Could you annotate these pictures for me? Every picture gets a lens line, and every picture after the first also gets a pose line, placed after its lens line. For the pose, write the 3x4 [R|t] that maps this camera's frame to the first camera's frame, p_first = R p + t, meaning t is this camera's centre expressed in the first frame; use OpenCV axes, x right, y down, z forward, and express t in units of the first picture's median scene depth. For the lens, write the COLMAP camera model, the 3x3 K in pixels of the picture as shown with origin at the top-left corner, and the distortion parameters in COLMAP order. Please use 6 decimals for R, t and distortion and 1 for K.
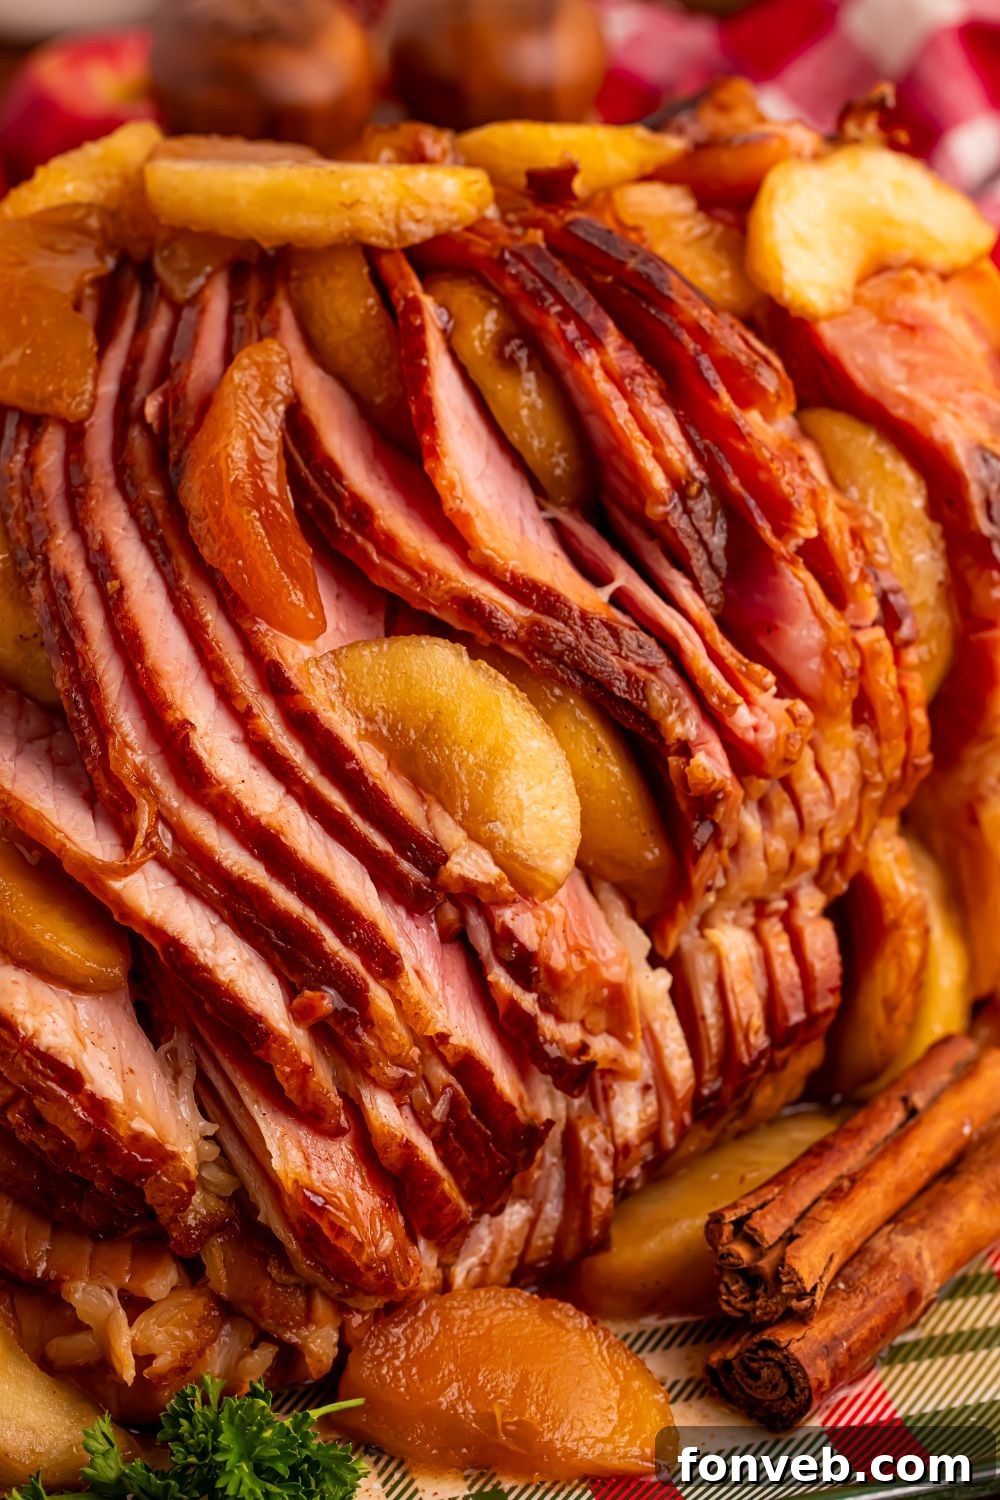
lens RADIAL K [[4749.6, 0, 501.8], [0, 4749.6, 750.0], [0, 0, 1]] dist [-0.014077, 0.000000]
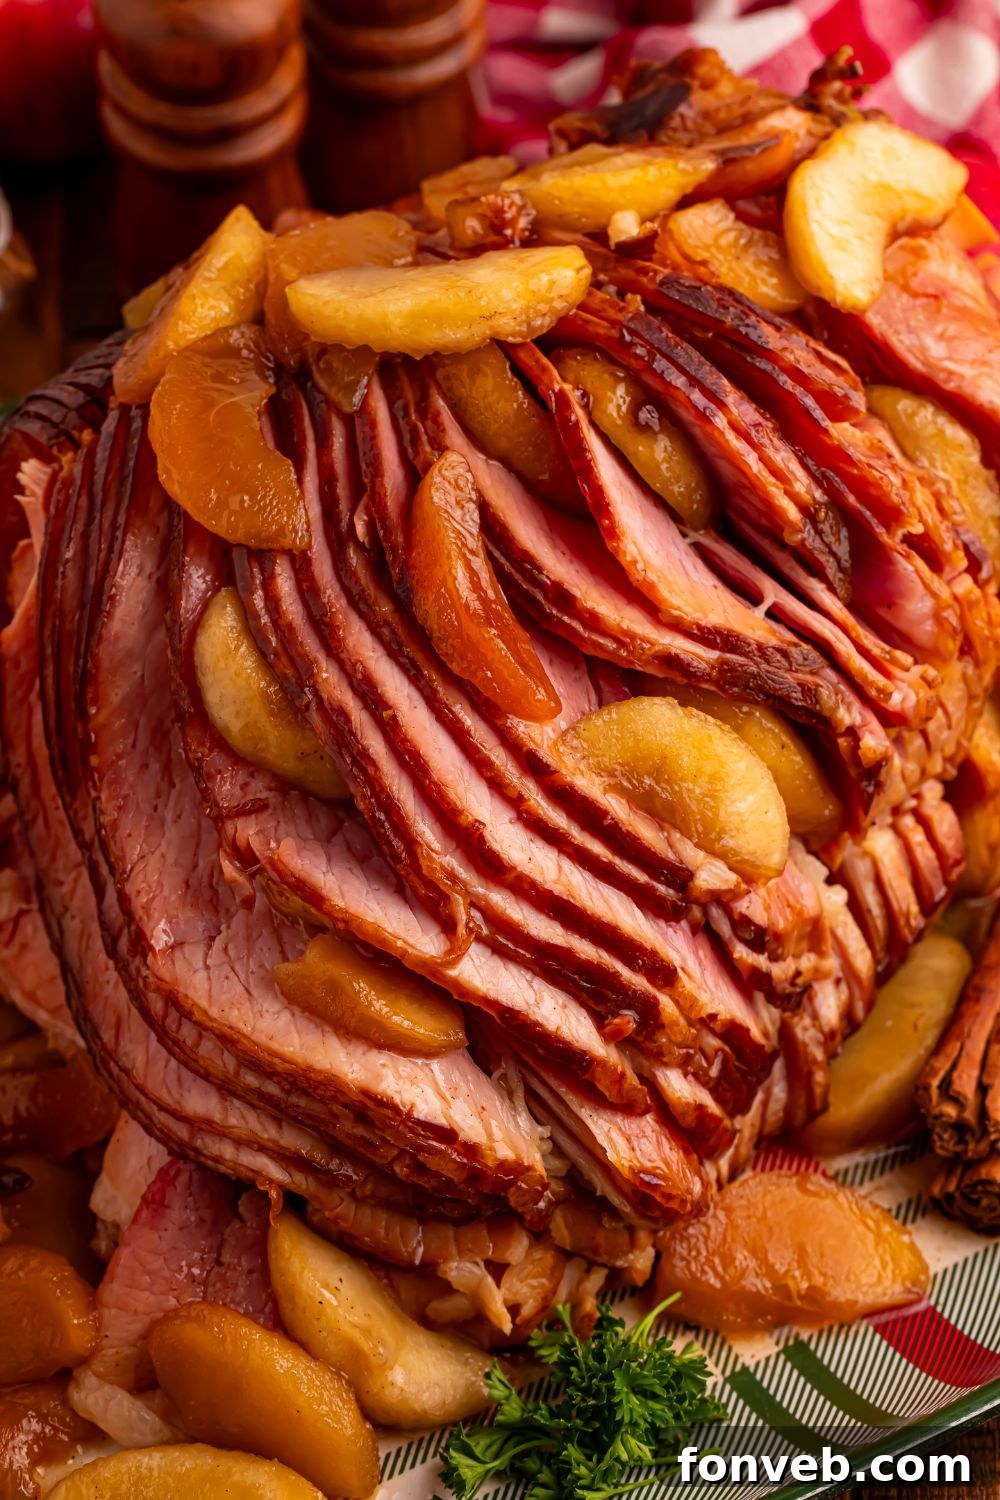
lens RADIAL K [[4512.5, 0, 513.6], [0, 4512.5, 704.4], [0, 0, 1]] dist [0.055617, 0.000000]
pose [[0.969489, -0.195009, 0.148535, -0.213721], [0.151756, 0.953315, 0.261076, -0.319319], [-0.192513, -0.230569, 0.953822, -0.077237]]
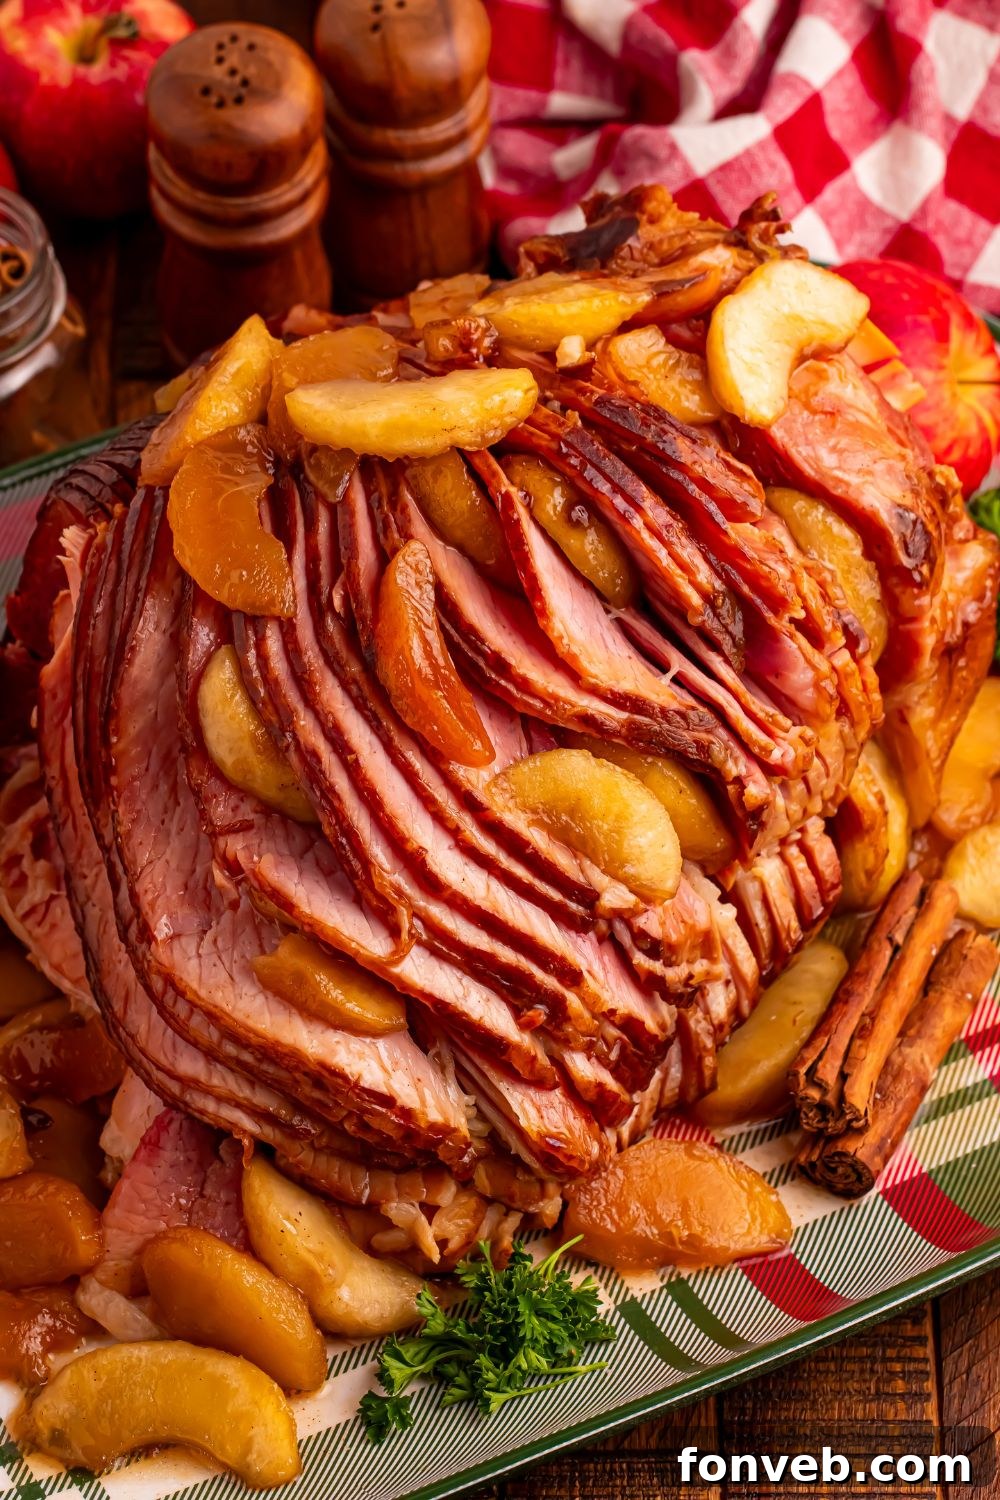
lens RADIAL K [[5347.8, 0, 499.1], [0, 5347.8, 748.4], [0, 0, 1]] dist [-0.049552, 0.000000]
pose [[0.980770, -0.164237, 0.105437, -0.205351], [0.126433, 0.946212, 0.297820, -0.508294], [-0.148679, -0.278762, 0.948781, -0.546957]]
